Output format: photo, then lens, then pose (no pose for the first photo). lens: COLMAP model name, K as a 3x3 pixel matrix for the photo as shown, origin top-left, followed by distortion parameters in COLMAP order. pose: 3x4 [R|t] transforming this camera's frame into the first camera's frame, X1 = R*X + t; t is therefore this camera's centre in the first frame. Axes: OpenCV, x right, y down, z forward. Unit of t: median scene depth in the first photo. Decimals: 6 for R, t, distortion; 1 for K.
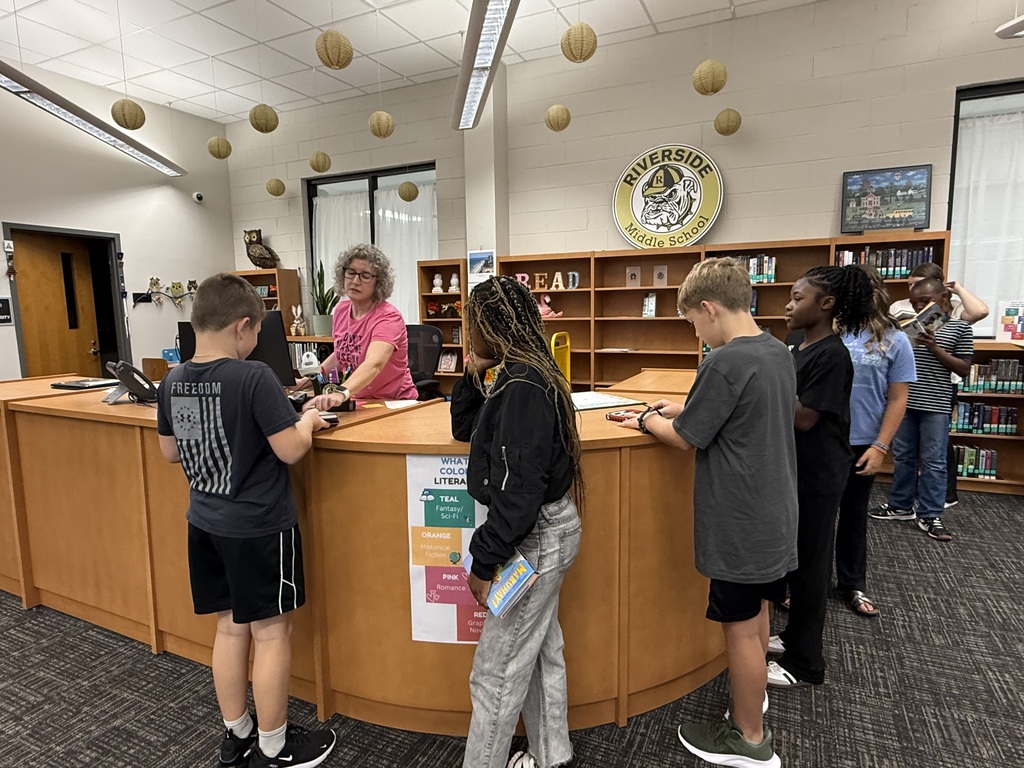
lens RADIAL K [[598.8, 0, 510.6], [0, 598.8, 381.1], [0, 0, 1]] dist [-0.002053, -0.000439]
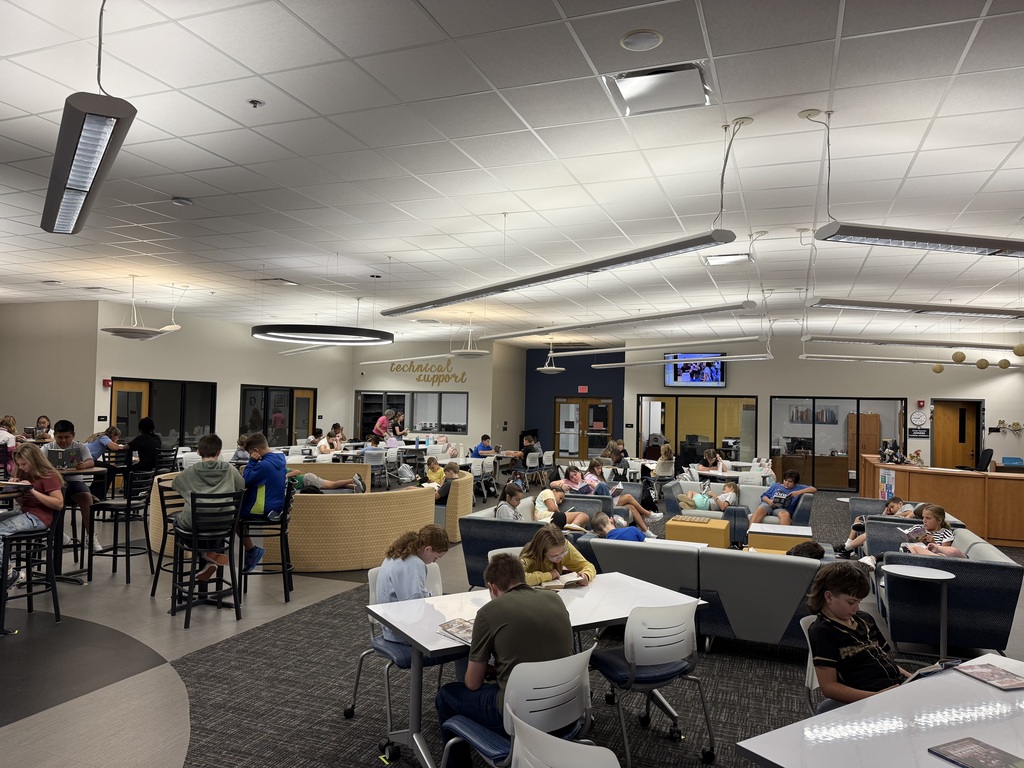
lens RADIAL K [[712.9, 0, 511.1], [0, 712.9, 384.8], [0, 0, 1]] dist [0.001514, 0.000441]
pose [[0.066911, -0.011490, -0.997693, 1.682729], [-0.151414, 0.988236, -0.021536, 0.007088], [0.986203, 0.152506, 0.064384, -0.777577]]
